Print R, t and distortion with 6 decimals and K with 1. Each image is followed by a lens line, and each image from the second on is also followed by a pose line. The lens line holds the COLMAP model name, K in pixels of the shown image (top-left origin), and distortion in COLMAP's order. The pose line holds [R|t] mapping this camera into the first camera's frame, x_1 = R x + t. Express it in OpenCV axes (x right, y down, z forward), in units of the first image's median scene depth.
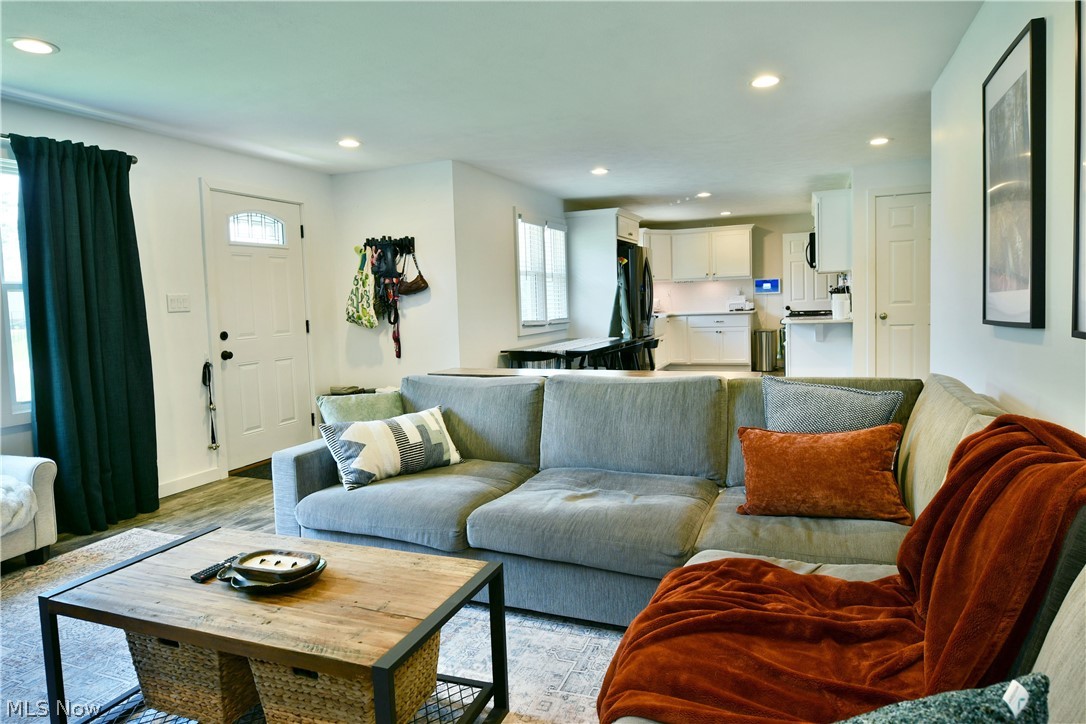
lens RADIAL K [[668.3, 0, 543.0], [0, 668.3, 327.9], [0, 0, 1]] dist [0.000880, 0.001170]
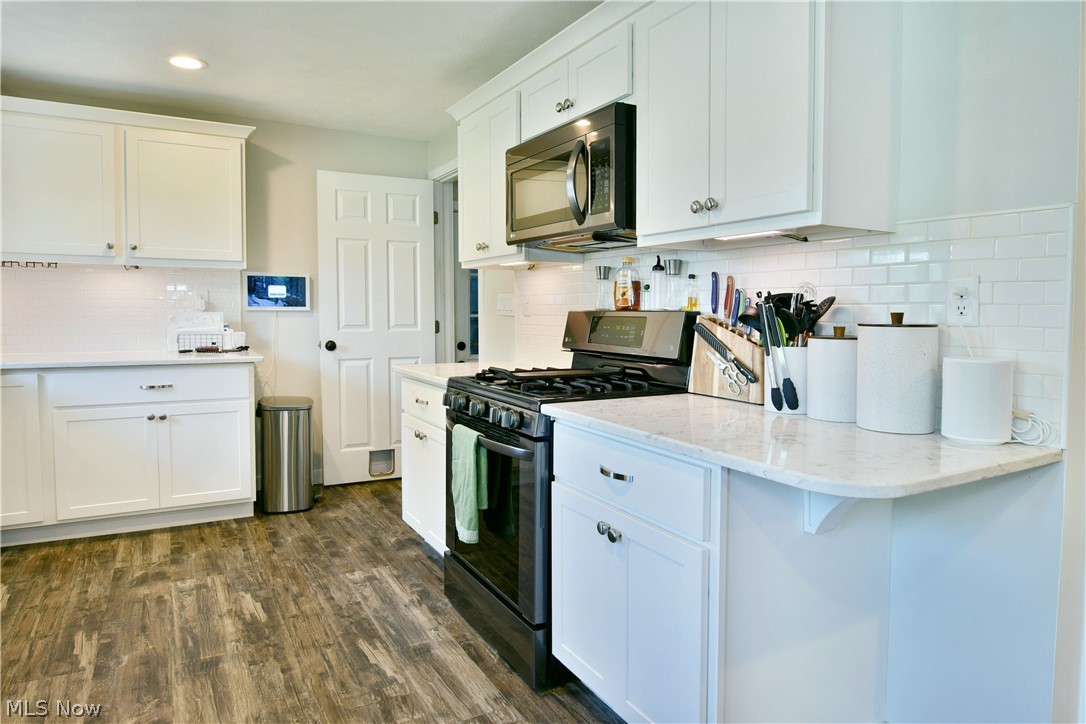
lens RADIAL K [[668.3, 0, 543.0], [0, 668.3, 327.9], [0, 0, 1]] dist [0.000880, 0.001170]
pose [[0.605241, 0.015193, 0.795898, 0.108931], [0.004884, 0.999728, -0.022798, -0.030279], [-0.796028, 0.017685, 0.605002, 0.625616]]
